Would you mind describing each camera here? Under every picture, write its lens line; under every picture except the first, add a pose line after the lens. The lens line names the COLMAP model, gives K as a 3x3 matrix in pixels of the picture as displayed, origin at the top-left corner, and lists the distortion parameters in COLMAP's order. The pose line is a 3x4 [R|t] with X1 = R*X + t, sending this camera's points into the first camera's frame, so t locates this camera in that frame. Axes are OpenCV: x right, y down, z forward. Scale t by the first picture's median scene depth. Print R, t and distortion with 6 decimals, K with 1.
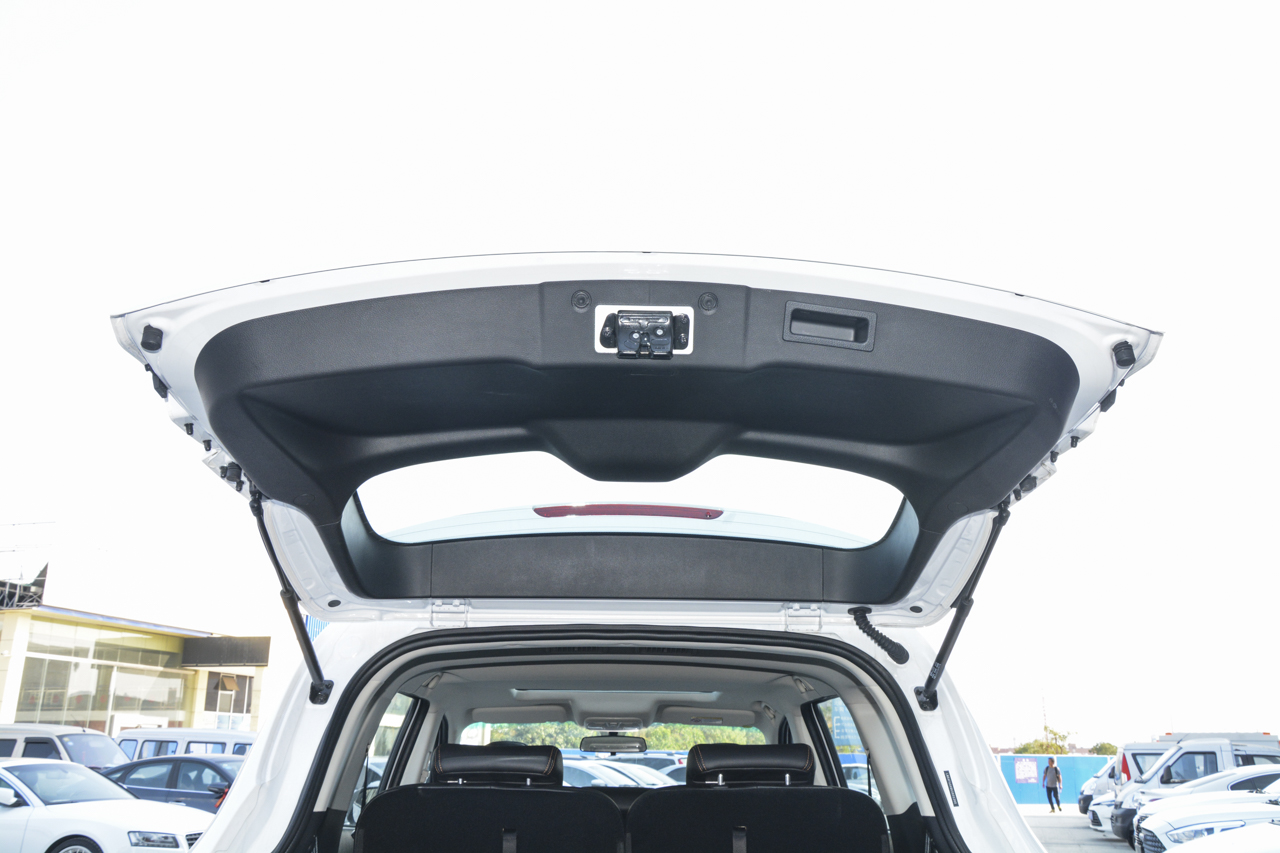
lens RADIAL K [[1172.7, 0, 640.0], [0, 1172.7, 426.5], [0, 0, 1]] dist [-0.090820, 0.194148]
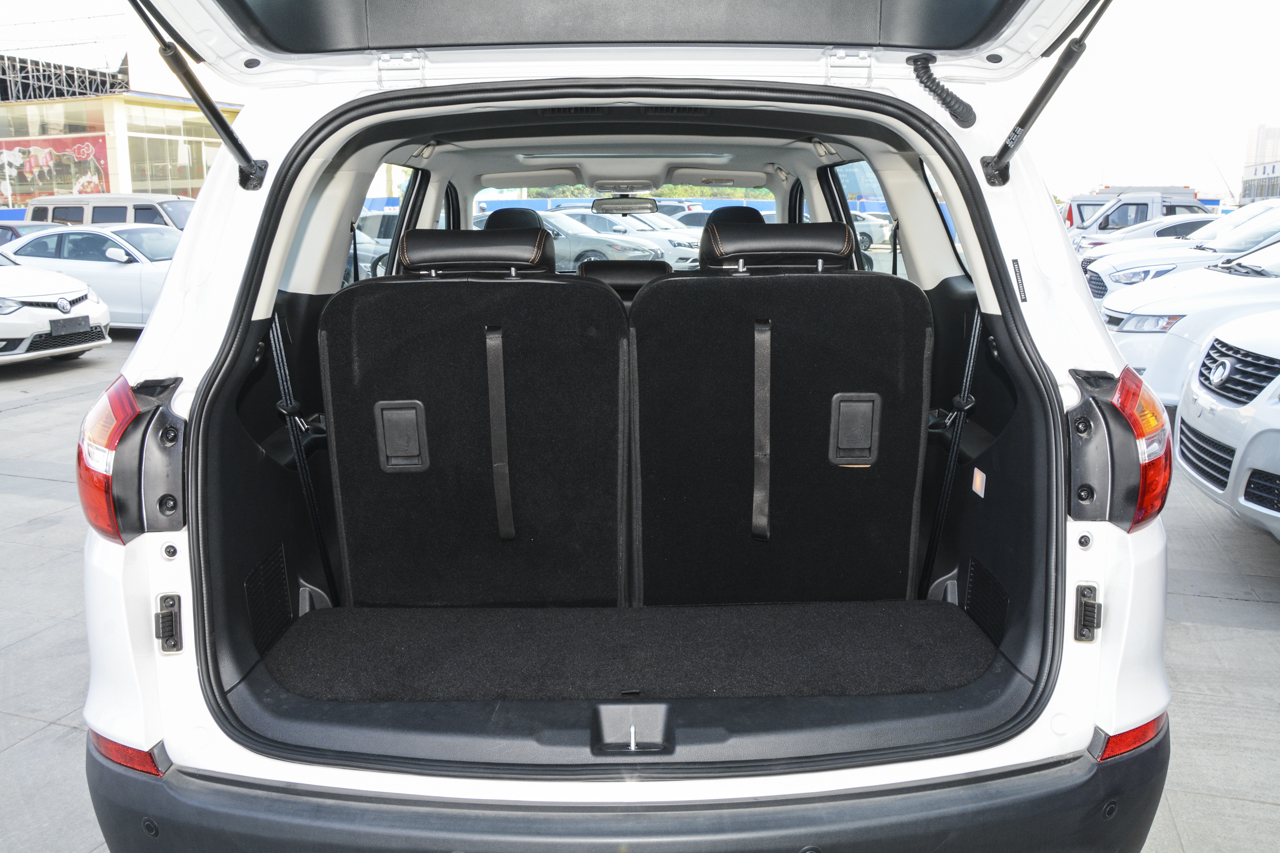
lens RADIAL K [[1017.7, 0, 640.0], [0, 1017.7, 426.5], [0, 0, 1]] dist [-0.166583, 0.129660]
pose [[0.999803, -0.009957, -0.017162, 0.001259], [0.016894, 0.880820, 0.473150, 0.010001], [0.010405, -0.473347, 0.880815, 0.051095]]
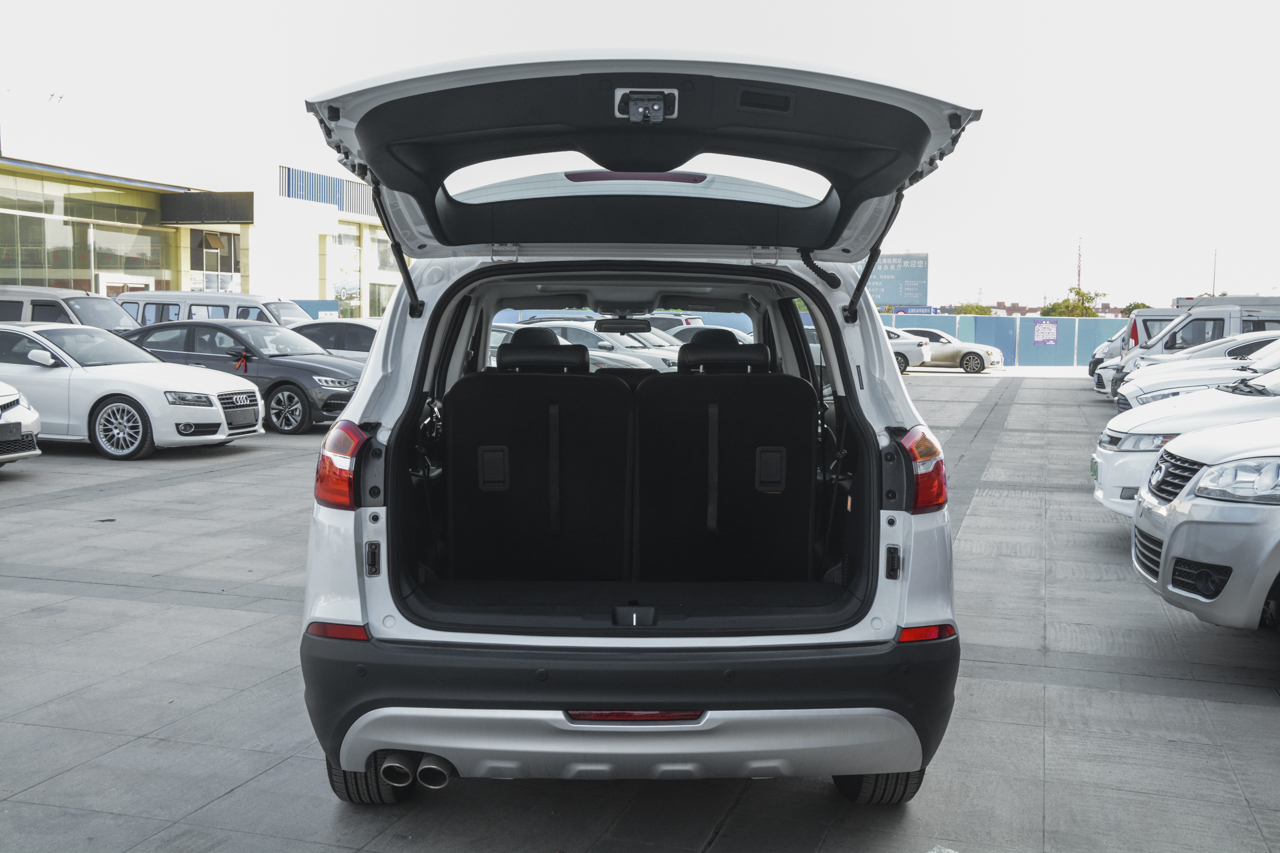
lens RADIAL K [[1253.7, 0, 640.0], [0, 1253.7, 426.5], [0, 0, 1]] dist [-0.010765, 0.005295]
pose [[0.999980, 0.003870, -0.005078, 0.000538], [-0.001806, 0.934307, 0.356465, -0.029624], [0.006124, -0.356448, 0.934295, -0.076356]]
